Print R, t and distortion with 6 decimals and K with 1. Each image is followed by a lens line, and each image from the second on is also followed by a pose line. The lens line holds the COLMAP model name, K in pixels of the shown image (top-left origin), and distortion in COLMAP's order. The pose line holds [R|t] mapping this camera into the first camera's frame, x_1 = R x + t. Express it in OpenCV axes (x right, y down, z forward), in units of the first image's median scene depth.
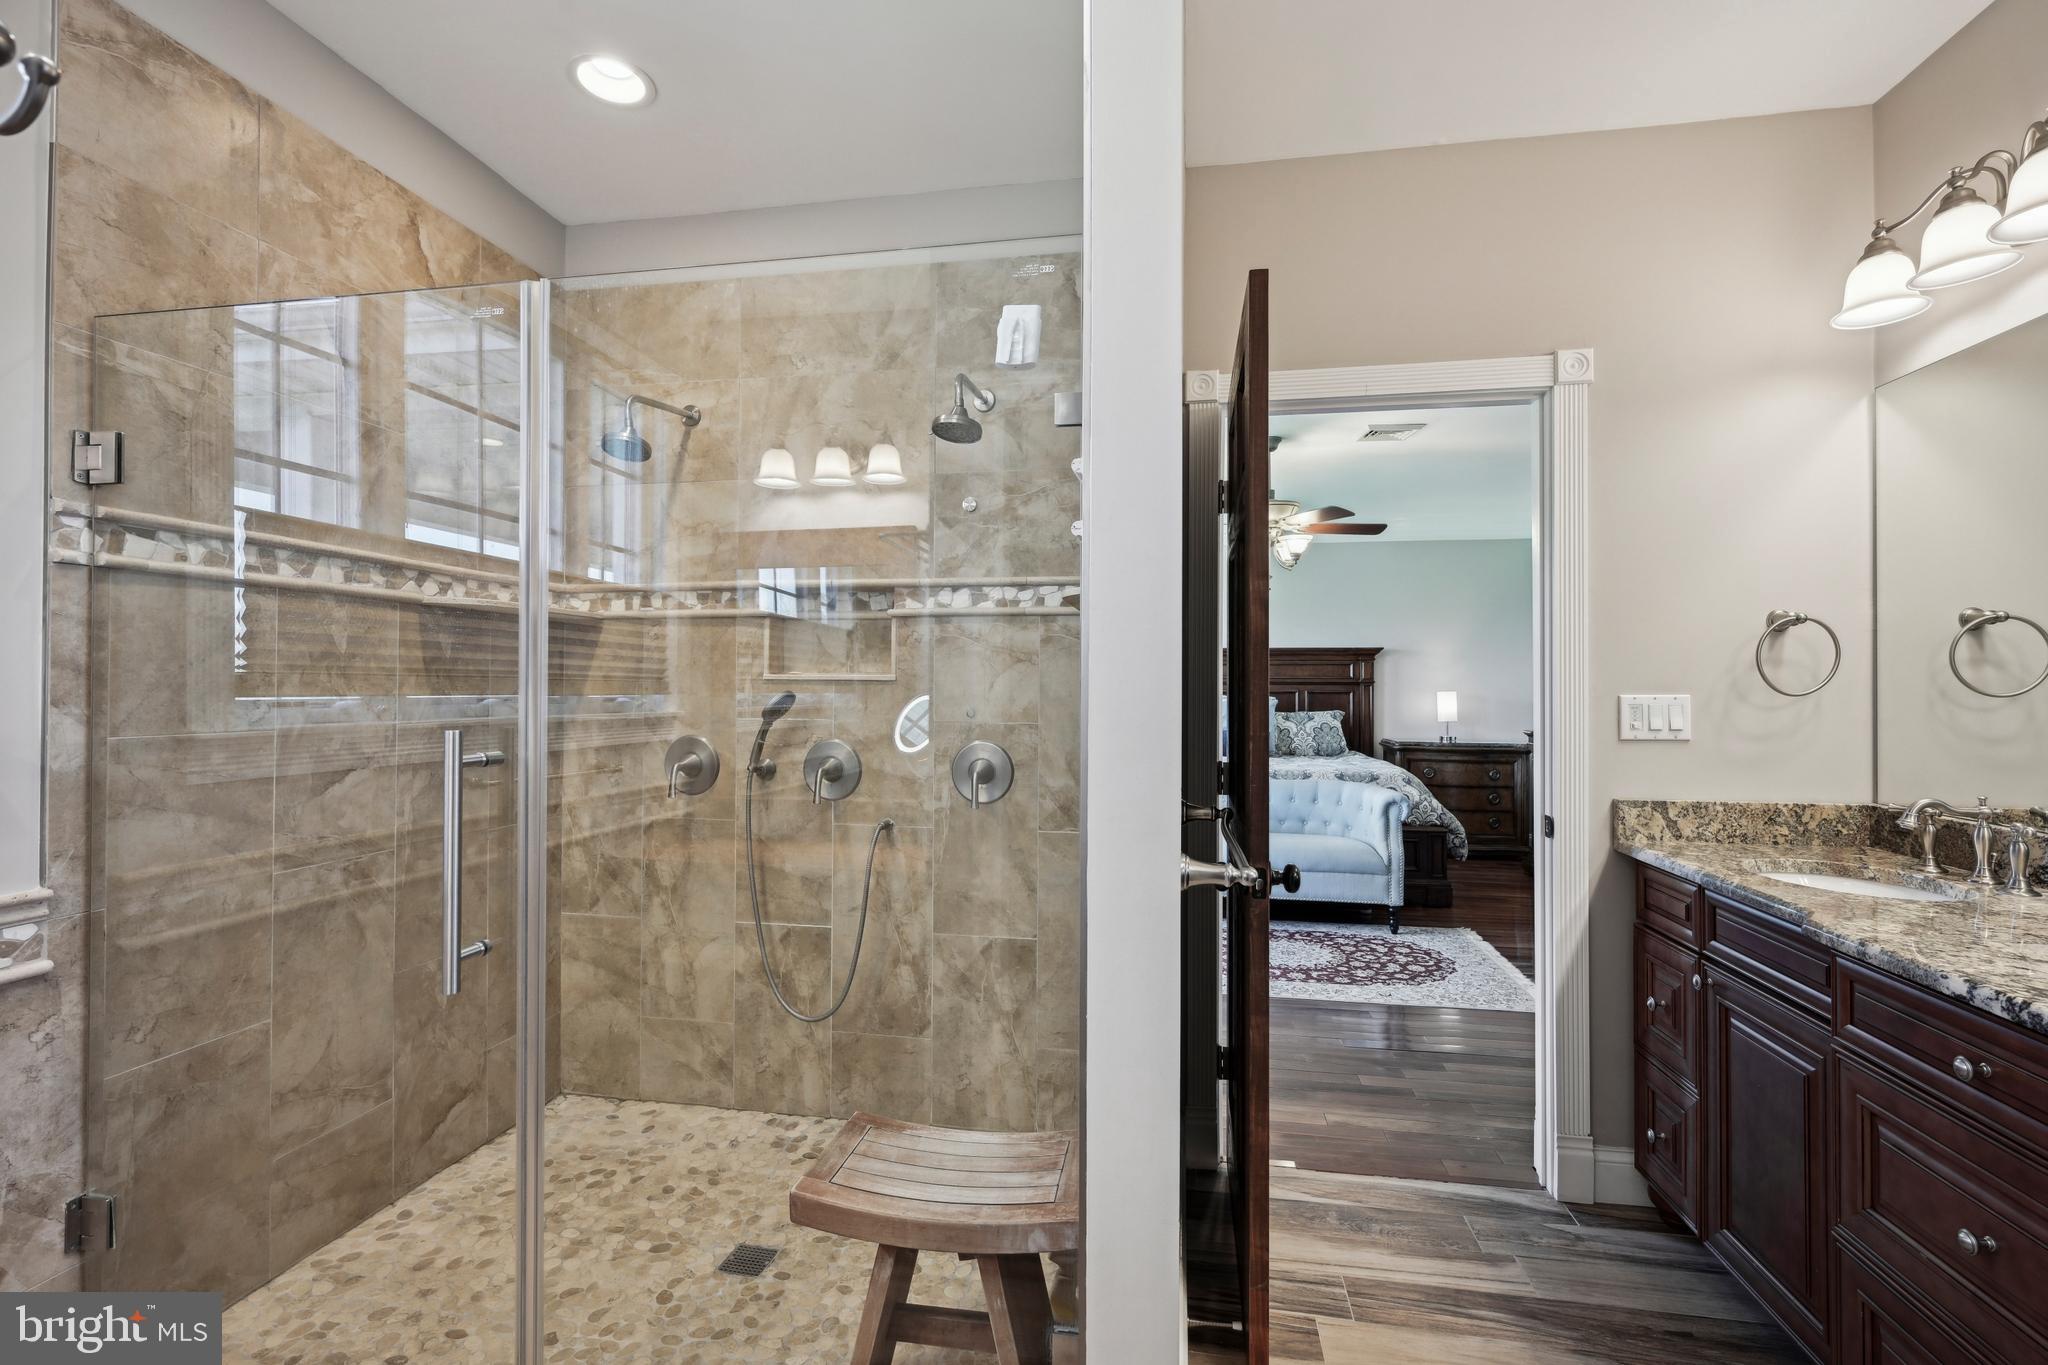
lens RADIAL K [[899.9, 0, 1024.7], [0, 899.9, 684.2], [0, 0, 1]] dist [-0.001735, 0.000603]
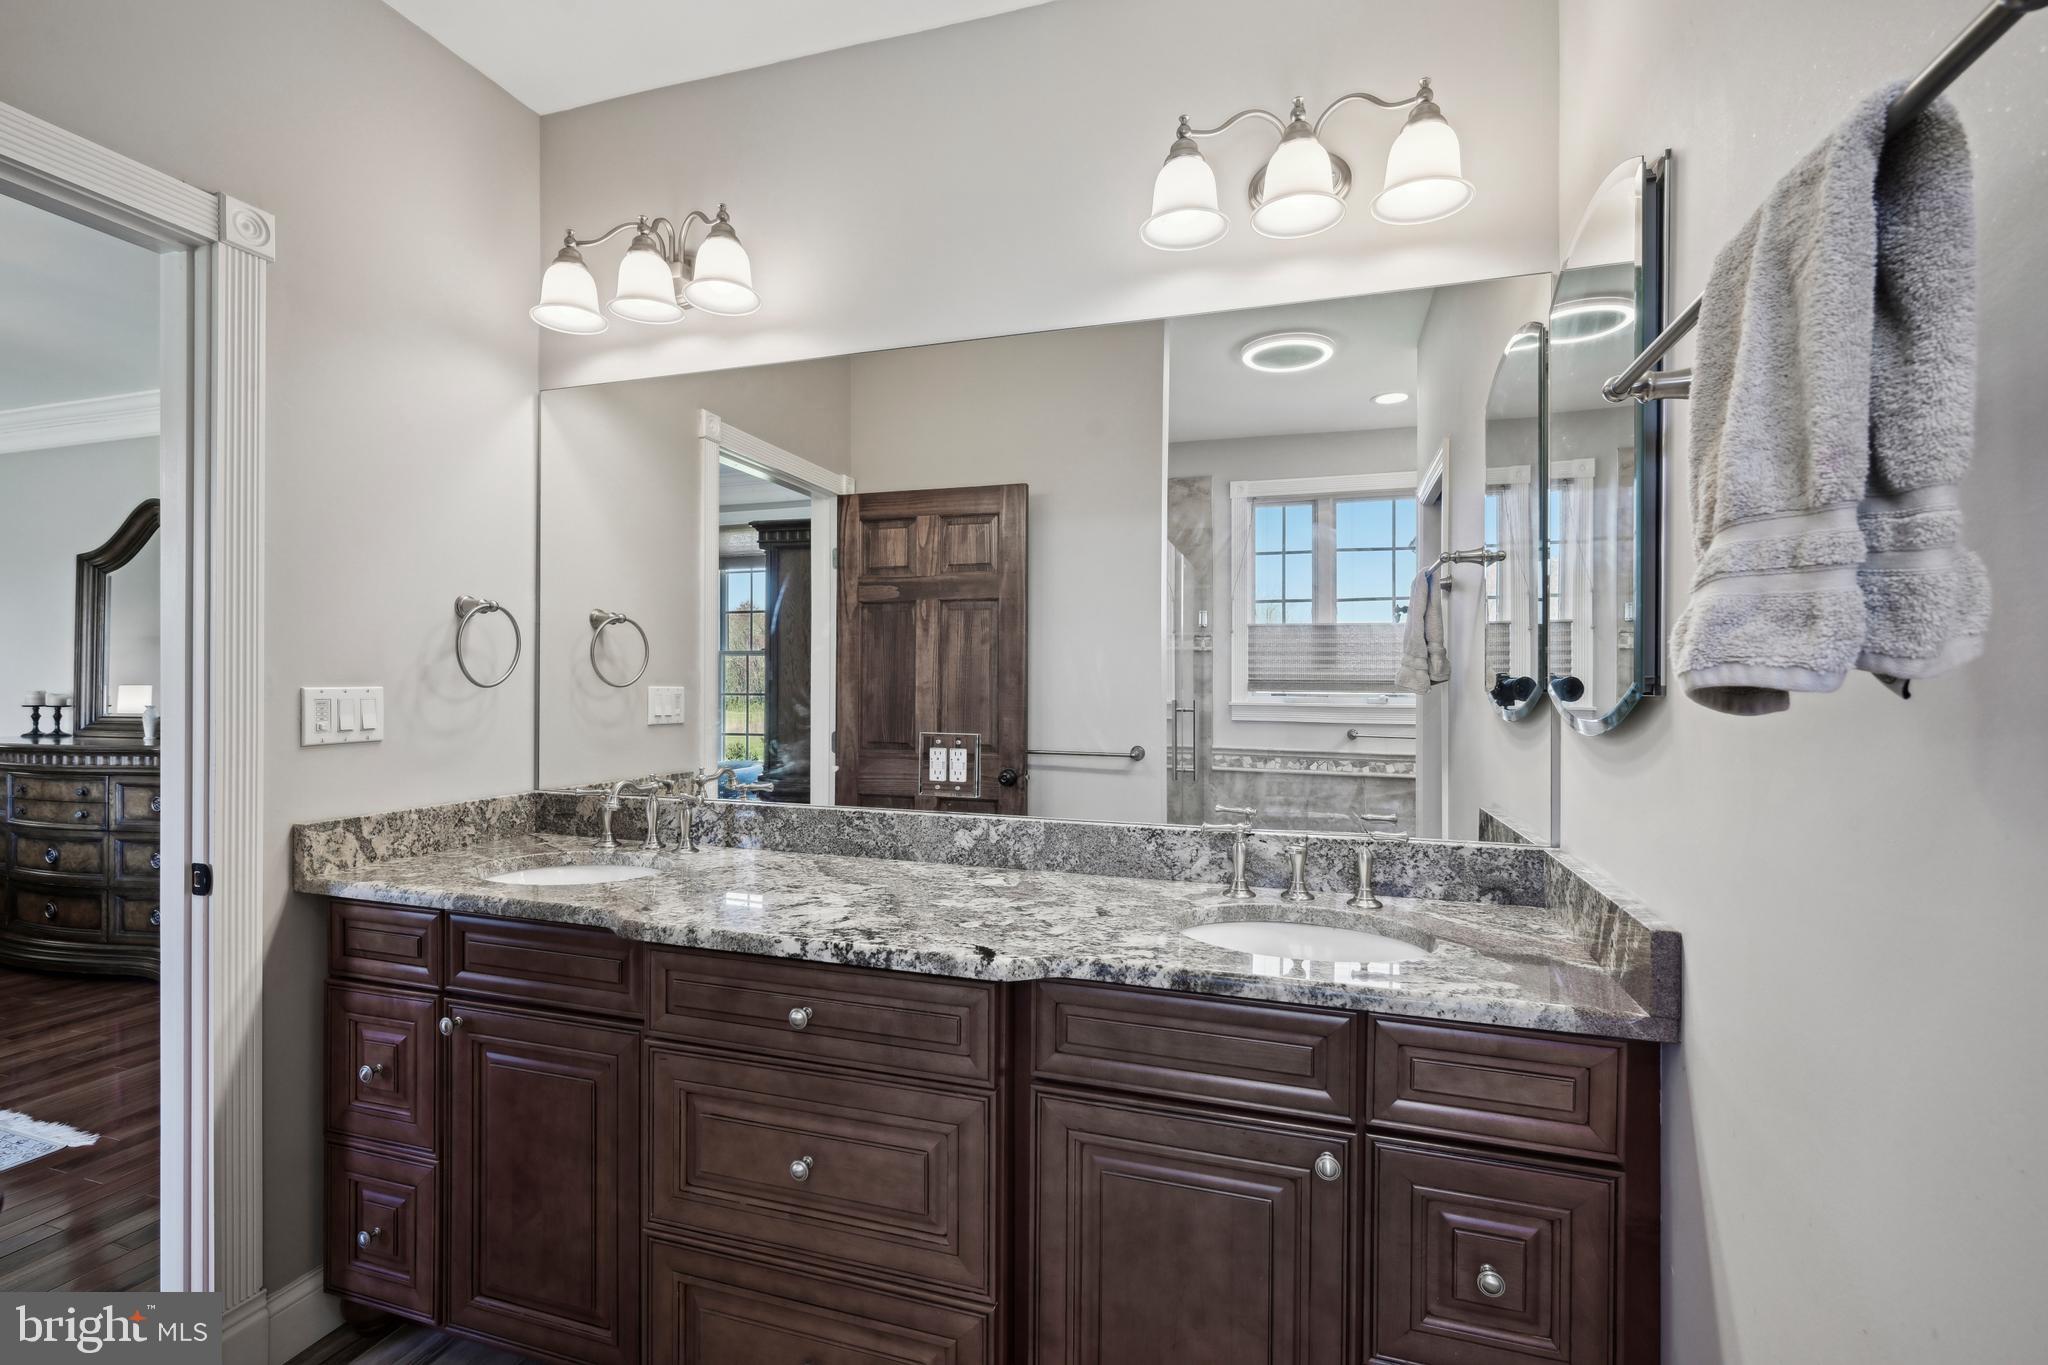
lens RADIAL K [[899.9, 0, 1008.1], [0, 899.9, 684.8], [0, 0, 1]] dist [-0.001735, 0.000603]
pose [[0.145305, -0.001041, 0.989386, -0.008023], [-0.004699, 0.999987, 0.001742, 0.006157], [-0.989376, -0.004903, 0.145298, 0.314804]]
